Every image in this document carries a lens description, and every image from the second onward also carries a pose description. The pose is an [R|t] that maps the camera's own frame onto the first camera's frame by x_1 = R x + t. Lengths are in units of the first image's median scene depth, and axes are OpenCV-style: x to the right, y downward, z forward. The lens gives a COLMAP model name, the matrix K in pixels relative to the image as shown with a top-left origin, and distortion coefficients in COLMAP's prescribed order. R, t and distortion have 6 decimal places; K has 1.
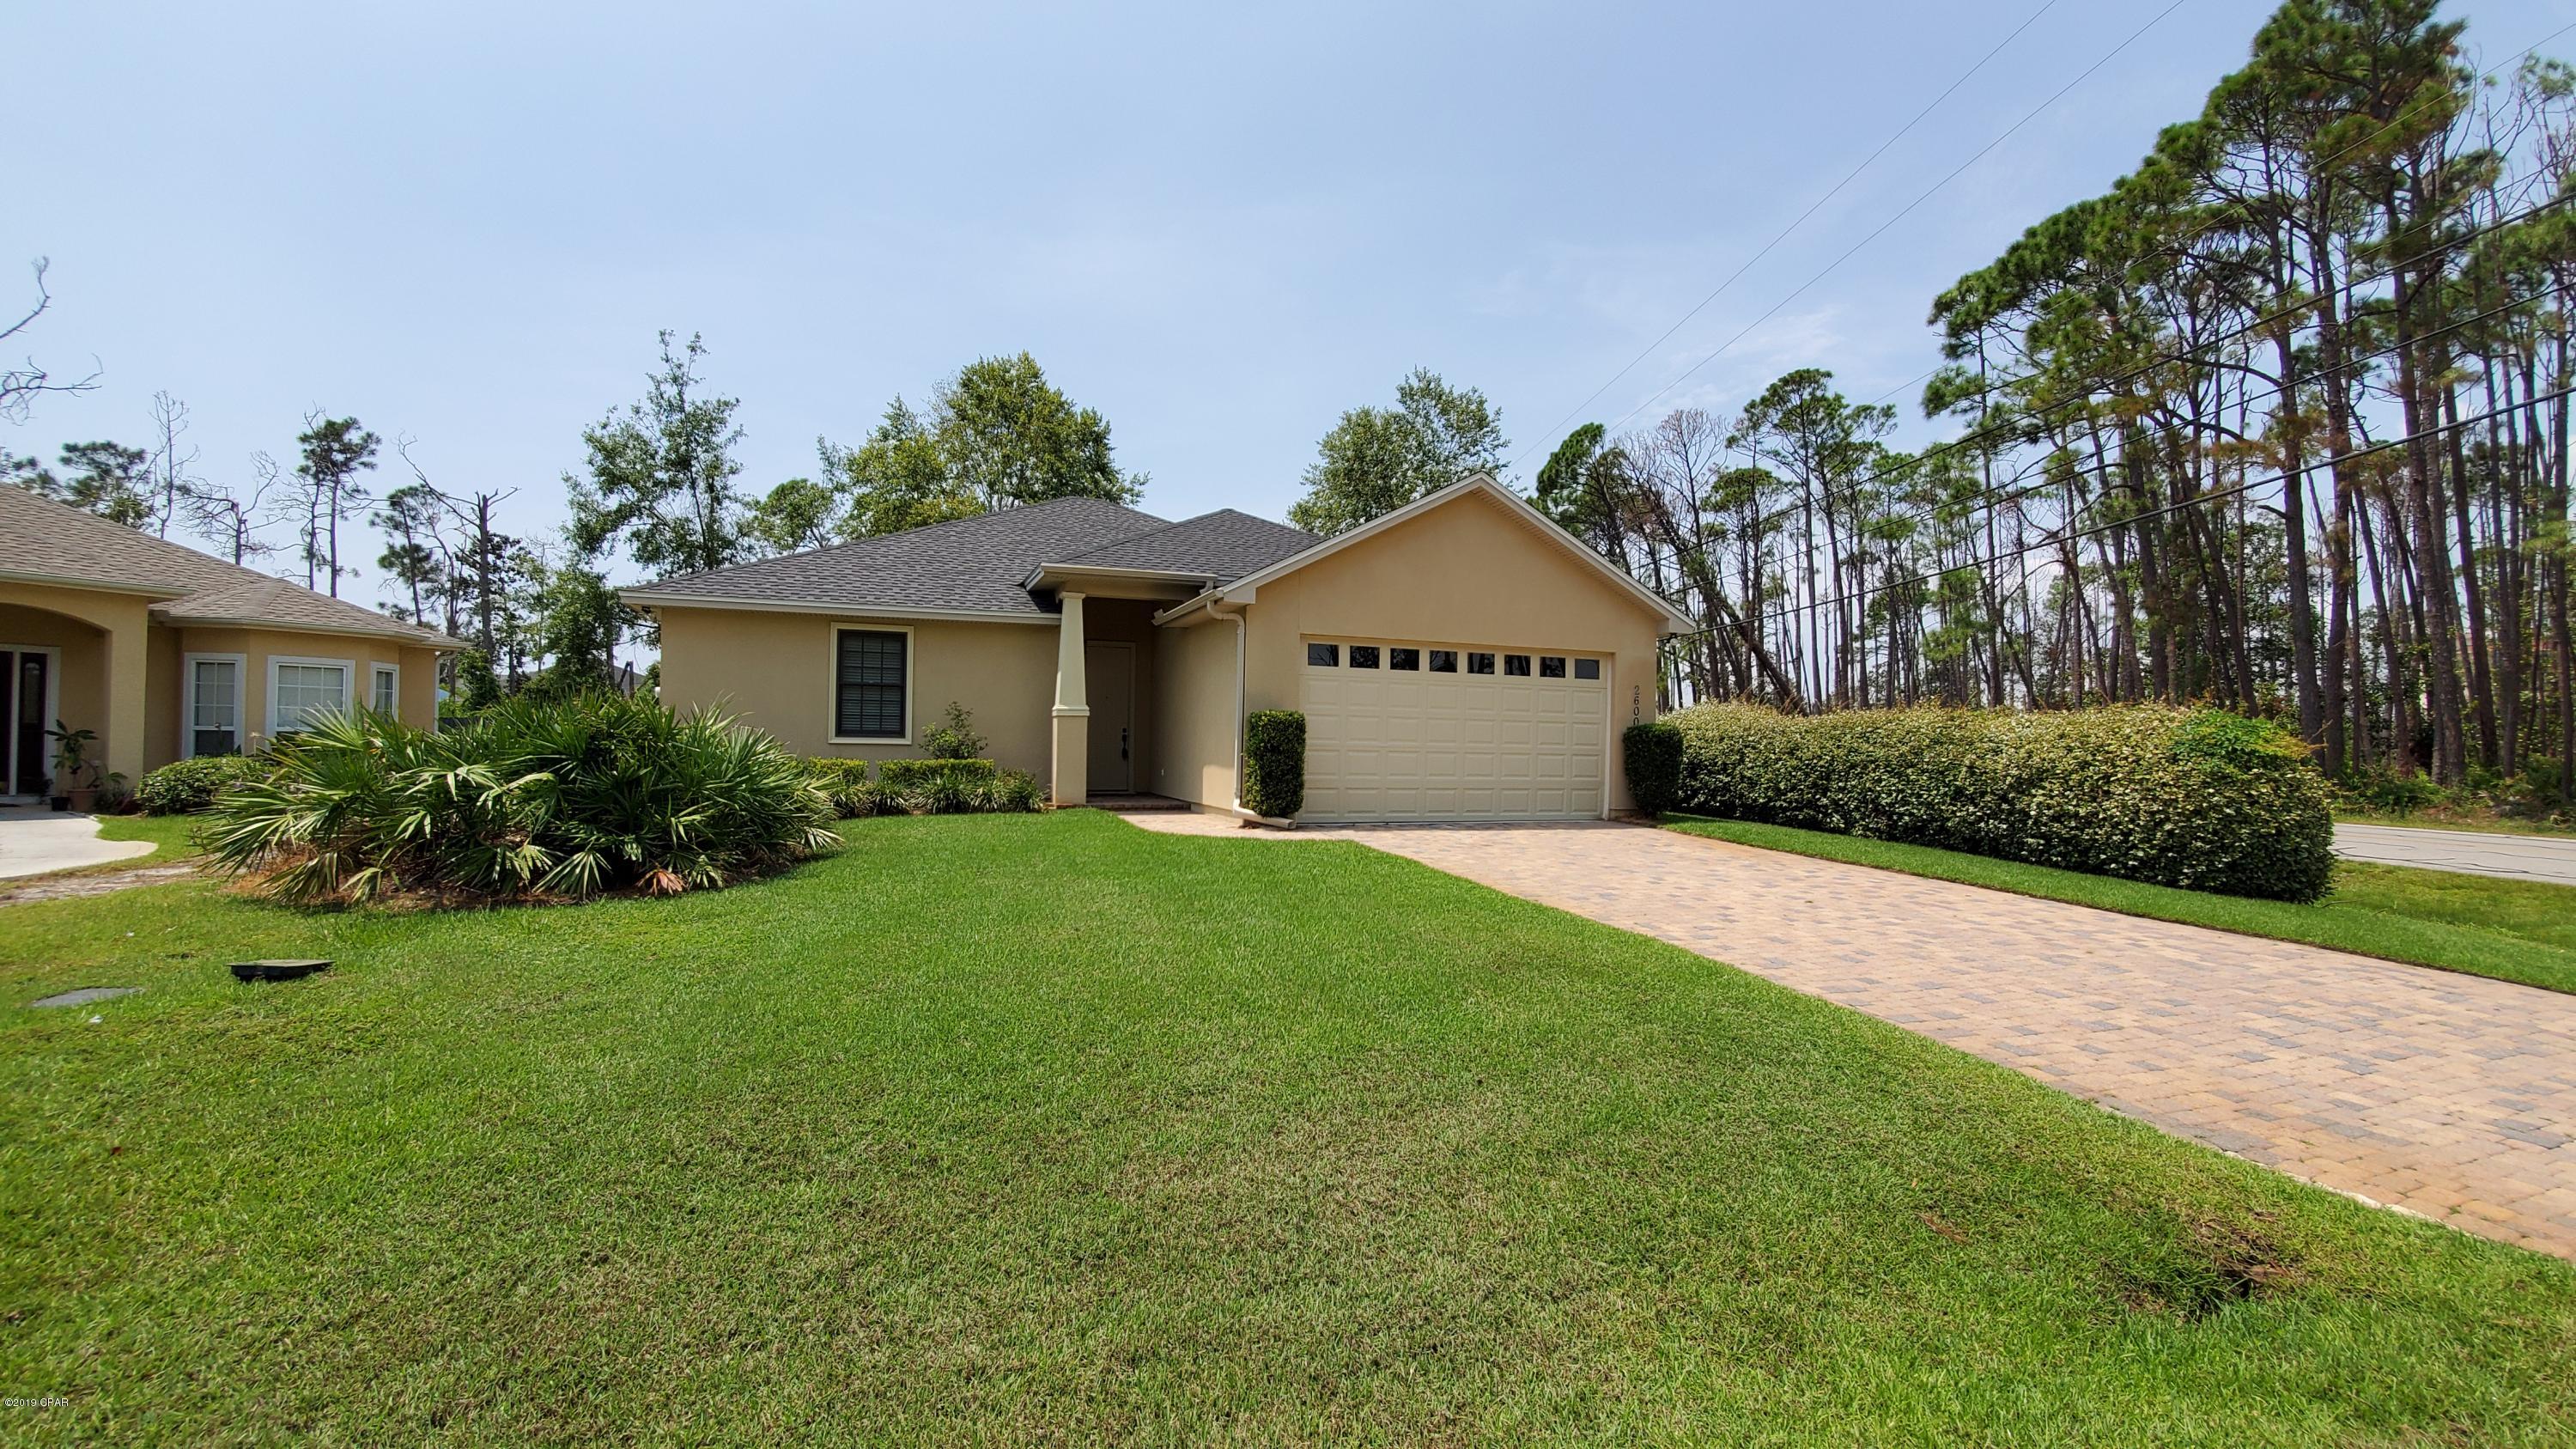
lens RADIAL K [[1027.0, 0, 1279.5], [0, 1027.0, 730.6], [0, 0, 1]] dist [0.024675, -0.023066]
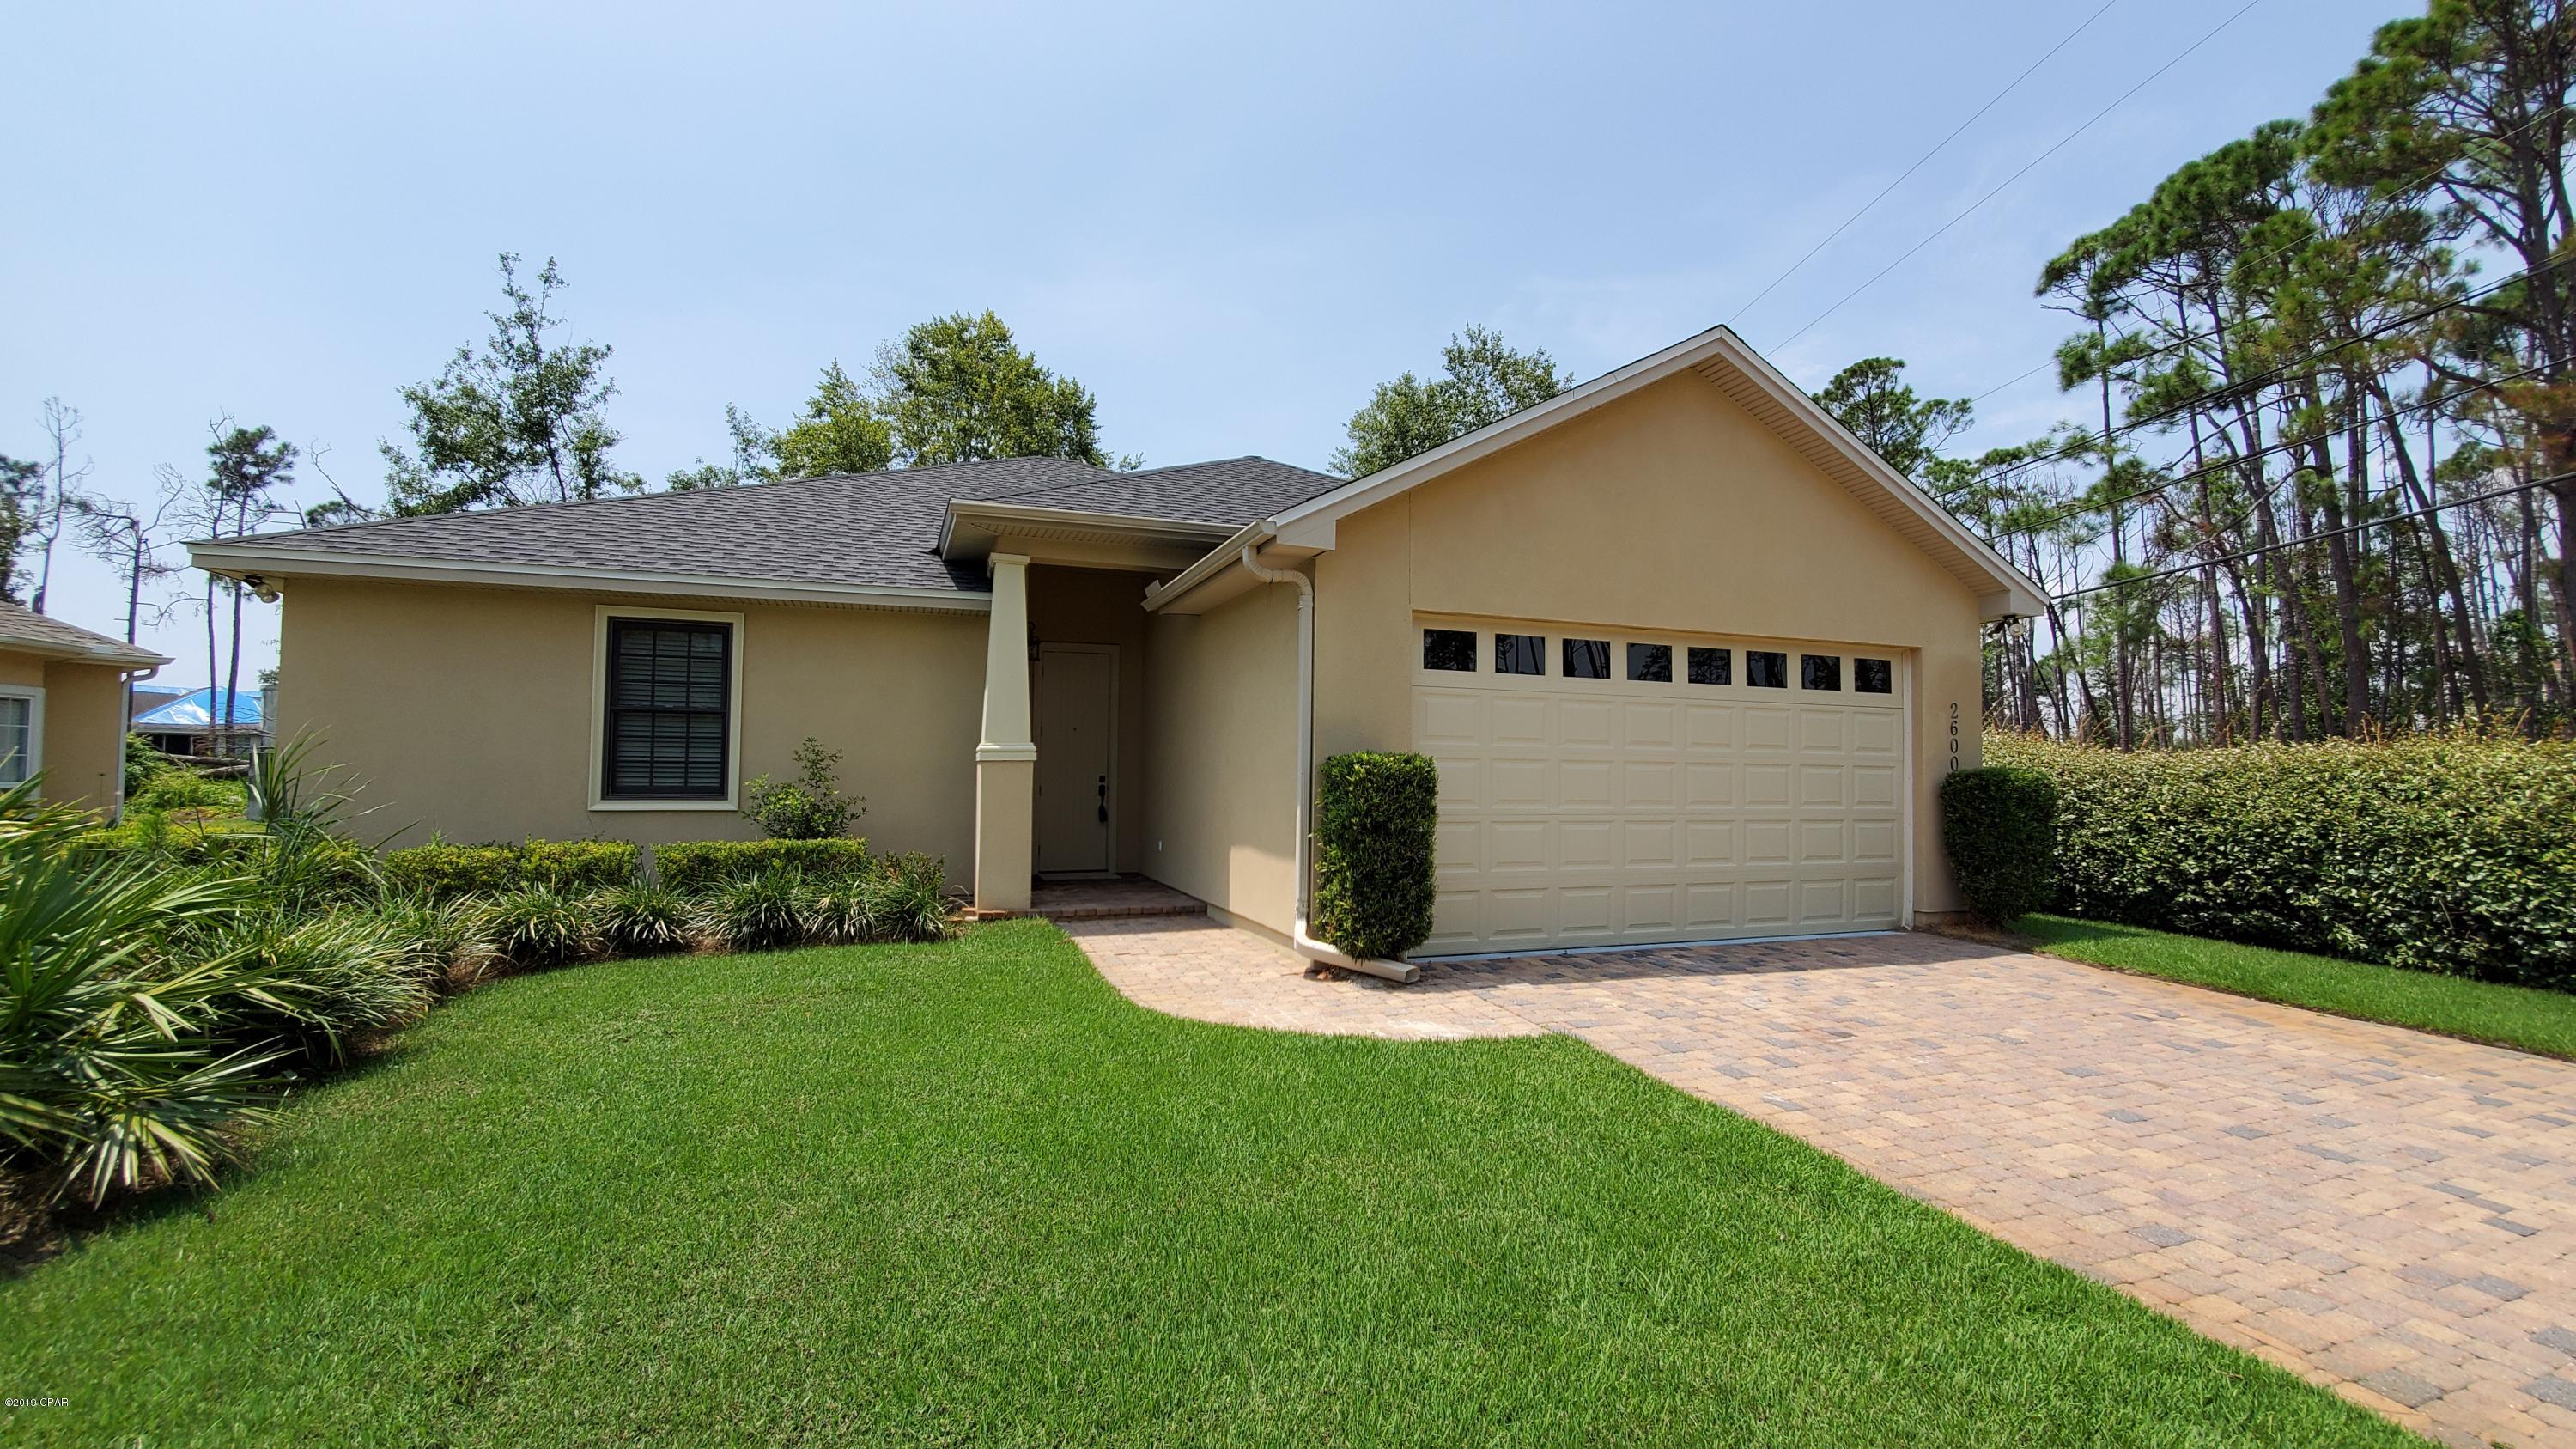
lens RADIAL K [[1027.0, 0, 1279.5], [0, 1027.0, 730.6], [0, 0, 1]] dist [0.024675, -0.023066]
pose [[0.999972, -0.007106, 0.002143, -0.026427], [0.007166, 0.999546, -0.029272, -0.007606], [-0.001934, 0.029286, 0.999569, 0.234568]]
